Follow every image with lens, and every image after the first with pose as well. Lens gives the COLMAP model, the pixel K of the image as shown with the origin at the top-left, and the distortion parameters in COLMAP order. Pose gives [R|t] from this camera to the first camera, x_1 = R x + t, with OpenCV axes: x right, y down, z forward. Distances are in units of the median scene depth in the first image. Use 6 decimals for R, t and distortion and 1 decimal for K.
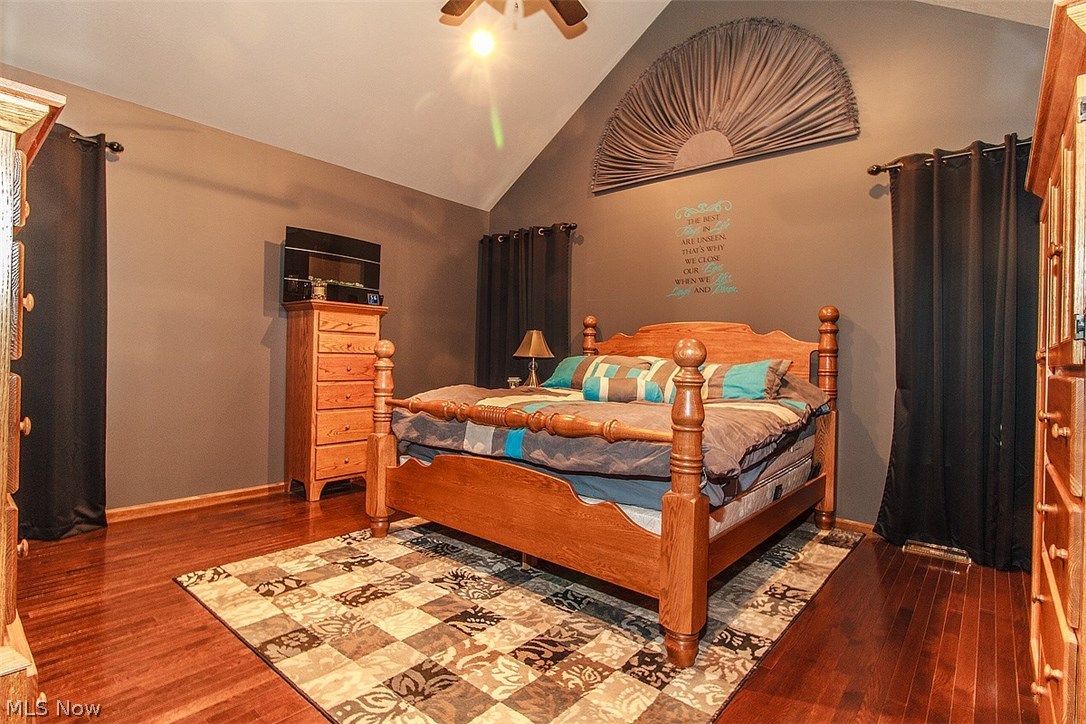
lens RADIAL K [[541.2, 0, 543.0], [0, 541.2, 362.0], [0, 0, 1]] dist [0.000150, -0.000311]
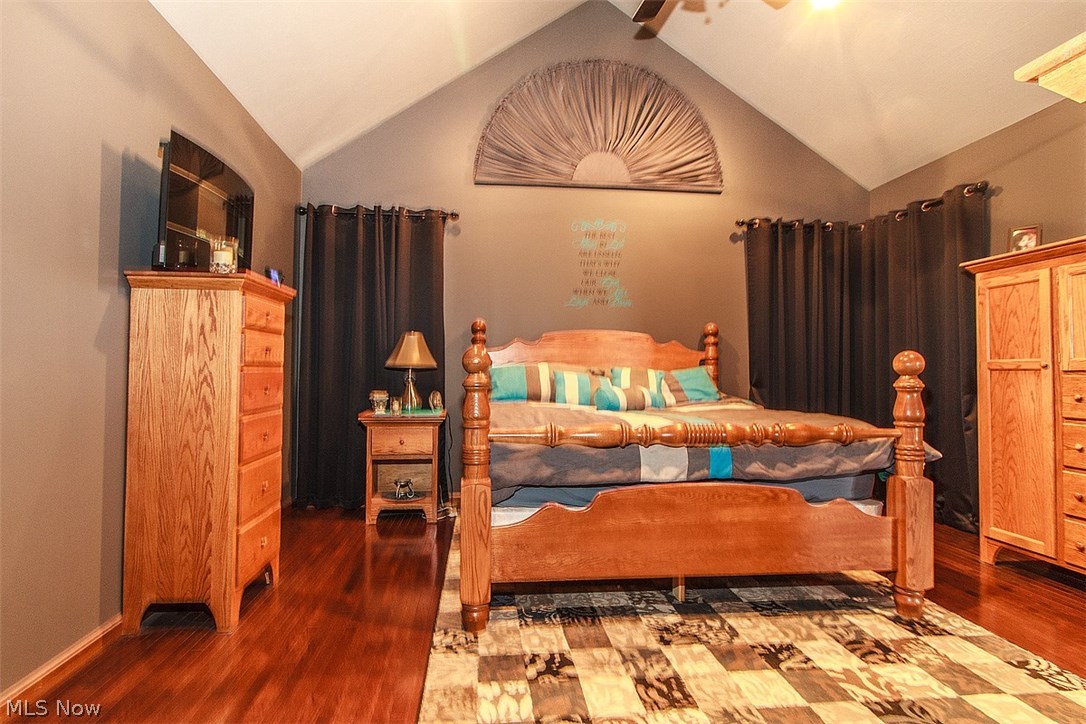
lens RADIAL K [[555.6, 0, 540.8], [0, 555.6, 366.3], [0, 0, 1]] dist [-0.003607, -0.001808]
pose [[0.693813, -0.011438, 0.720064, -0.911198], [0.014125, 0.999898, 0.002273, -0.018144], [-0.720016, 0.008594, 0.693904, 0.538932]]
